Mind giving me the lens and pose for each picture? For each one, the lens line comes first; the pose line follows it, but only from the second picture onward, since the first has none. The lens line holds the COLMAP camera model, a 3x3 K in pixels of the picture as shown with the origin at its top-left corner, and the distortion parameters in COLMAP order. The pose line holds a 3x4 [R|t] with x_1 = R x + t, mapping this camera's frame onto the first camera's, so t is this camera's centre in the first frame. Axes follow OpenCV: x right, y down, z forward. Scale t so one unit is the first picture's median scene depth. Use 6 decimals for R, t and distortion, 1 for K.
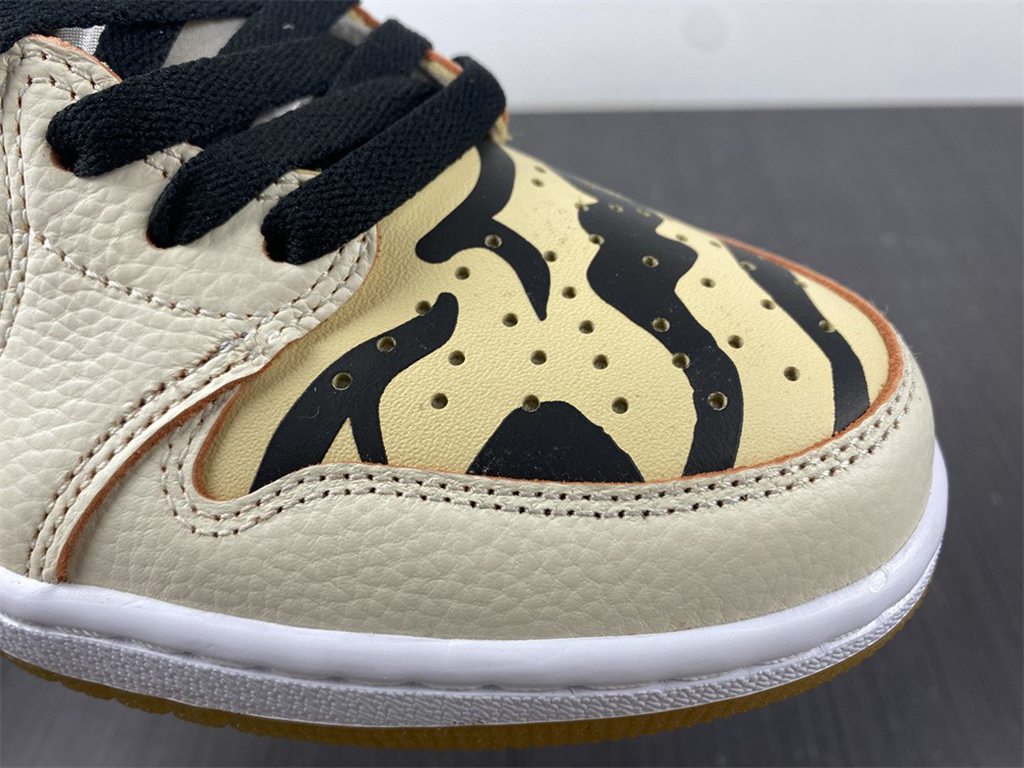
lens RADIAL K [[782.5, 0, 512.0], [0, 782.5, 384.0], [0, 0, 1]] dist [-0.037829, -0.002890]
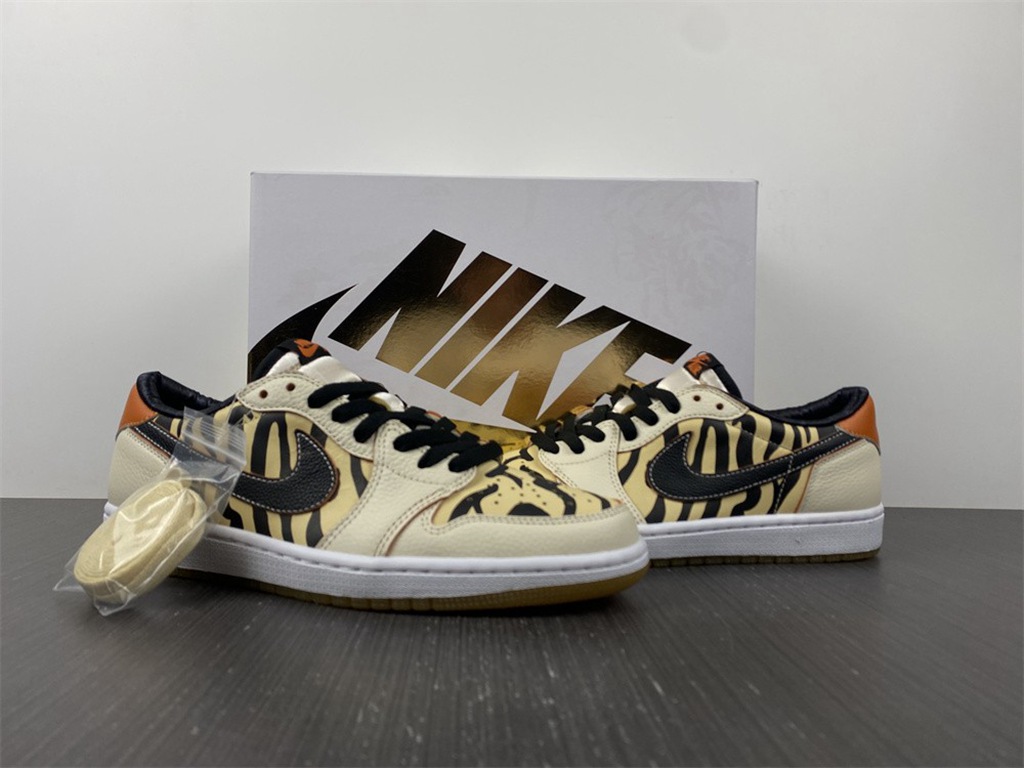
lens RADIAL K [[782.5, 0, 512.0], [0, 782.5, 384.0], [0, 0, 1]] dist [-0.037829, -0.002890]
pose [[0.994496, 0.002066, 0.104751, -0.413206], [0.062517, 0.790608, -0.609122, 1.860853], [-0.084075, 0.612318, 0.786128, -2.305398]]
